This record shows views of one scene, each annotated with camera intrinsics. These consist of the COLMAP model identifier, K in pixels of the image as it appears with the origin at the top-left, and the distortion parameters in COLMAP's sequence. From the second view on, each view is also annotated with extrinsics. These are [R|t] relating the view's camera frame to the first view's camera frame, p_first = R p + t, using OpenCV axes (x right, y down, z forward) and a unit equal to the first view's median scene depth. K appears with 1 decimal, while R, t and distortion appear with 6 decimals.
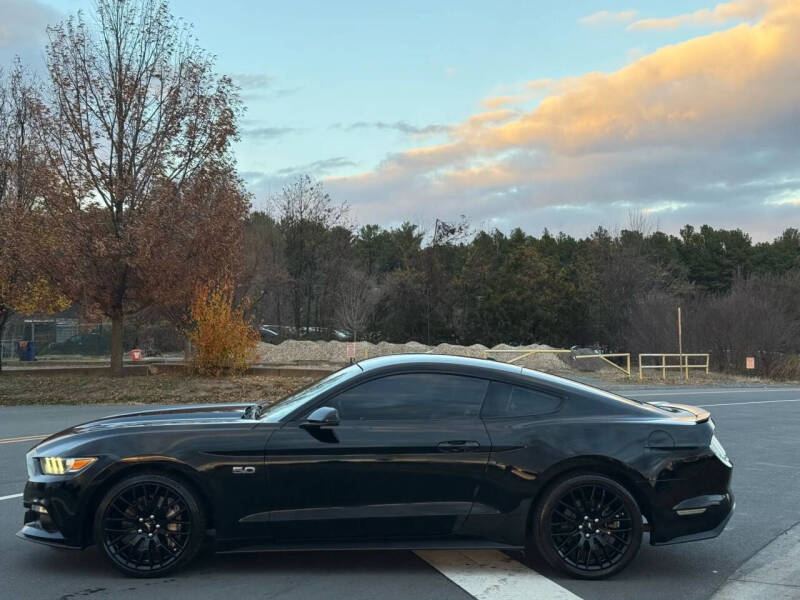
lens RADIAL K [[1114.0, 0, 405.7], [0, 1114.0, 301.5], [0, 0, 1]] dist [0.133409, 0.000000]
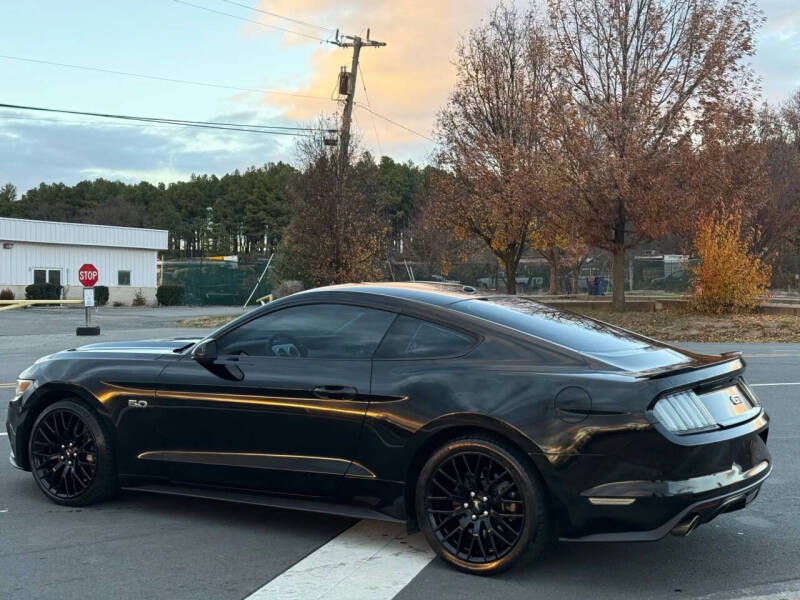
lens RADIAL K [[1114.0, 0, 406.6], [0, 1114.0, 297.2], [0, 0, 1]] dist [0.133409, 0.000000]
pose [[0.847252, 0.016837, -0.530925, 0.526673], [0.010749, 0.998749, 0.048828, 0.020120], [0.531083, -0.047076, 0.846011, 0.334518]]
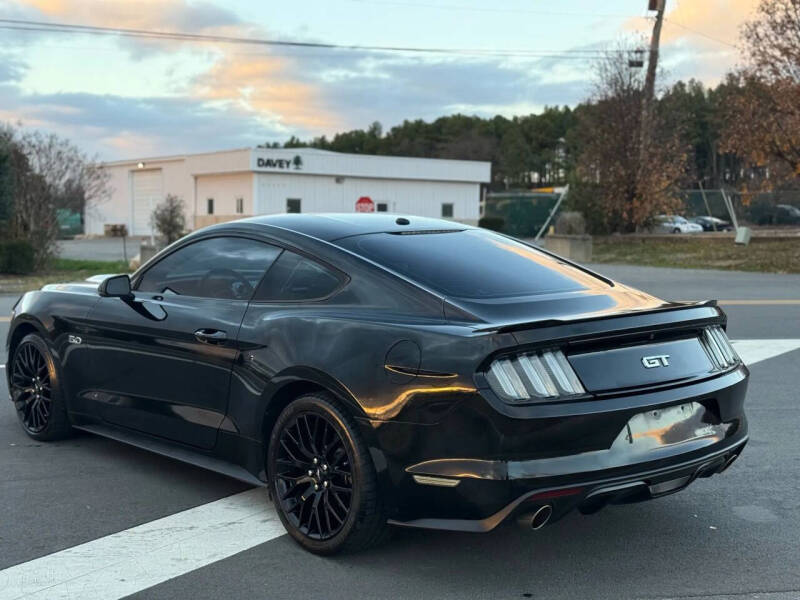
lens RADIAL K [[1114.0, 0, 400.3], [0, 1114.0, 296.7], [0, 0, 1]] dist [0.133409, 0.000000]
pose [[0.635863, 0.065556, -0.769013, 0.688659], [0.022529, 0.994385, 0.103397, 0.030792], [0.771473, -0.083072, 0.630816, 0.633983]]
